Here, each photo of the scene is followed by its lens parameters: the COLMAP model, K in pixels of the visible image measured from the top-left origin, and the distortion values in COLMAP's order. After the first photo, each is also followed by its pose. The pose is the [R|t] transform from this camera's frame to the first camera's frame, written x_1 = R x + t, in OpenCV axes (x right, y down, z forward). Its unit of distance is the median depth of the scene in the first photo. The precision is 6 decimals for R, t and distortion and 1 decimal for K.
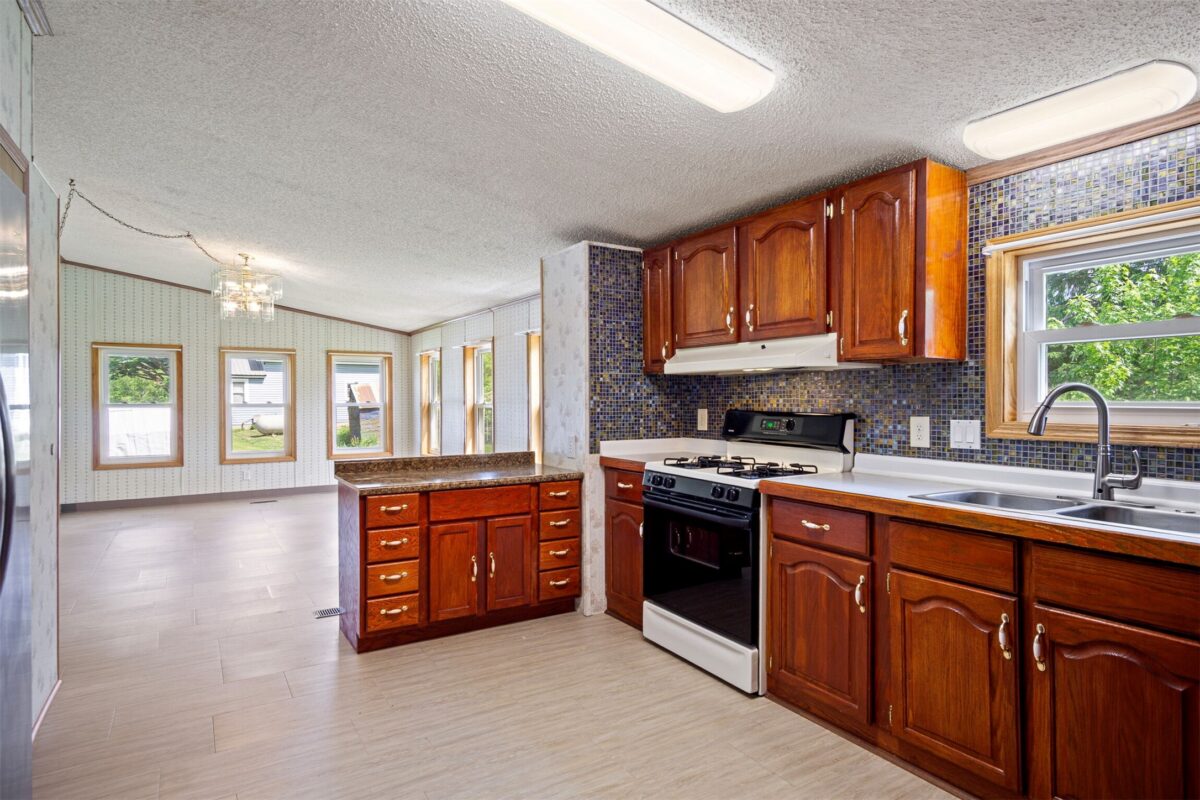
lens RADIAL K [[644.4, 0, 594.7], [0, 644.4, 408.8], [0, 0, 1]] dist [-0.005190, 0.000567]
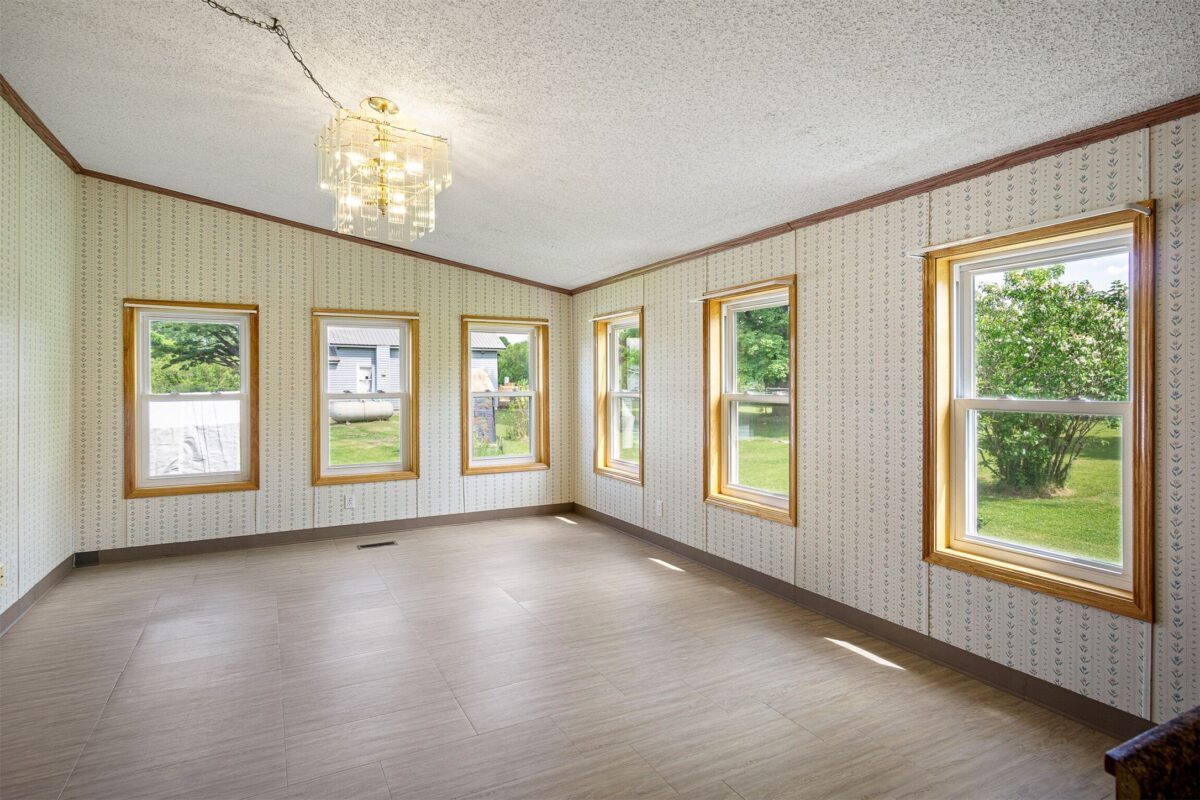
lens RADIAL K [[644.4, 0, 600.1], [0, 644.4, 389.4], [0, 0, 1]] dist [-0.005190, 0.000567]
pose [[0.996827, -0.000233, -0.079597, -0.236532], [-0.000424, 0.999966, -0.008233, -0.007182], [0.079596, 0.008240, 0.996793, 0.366252]]
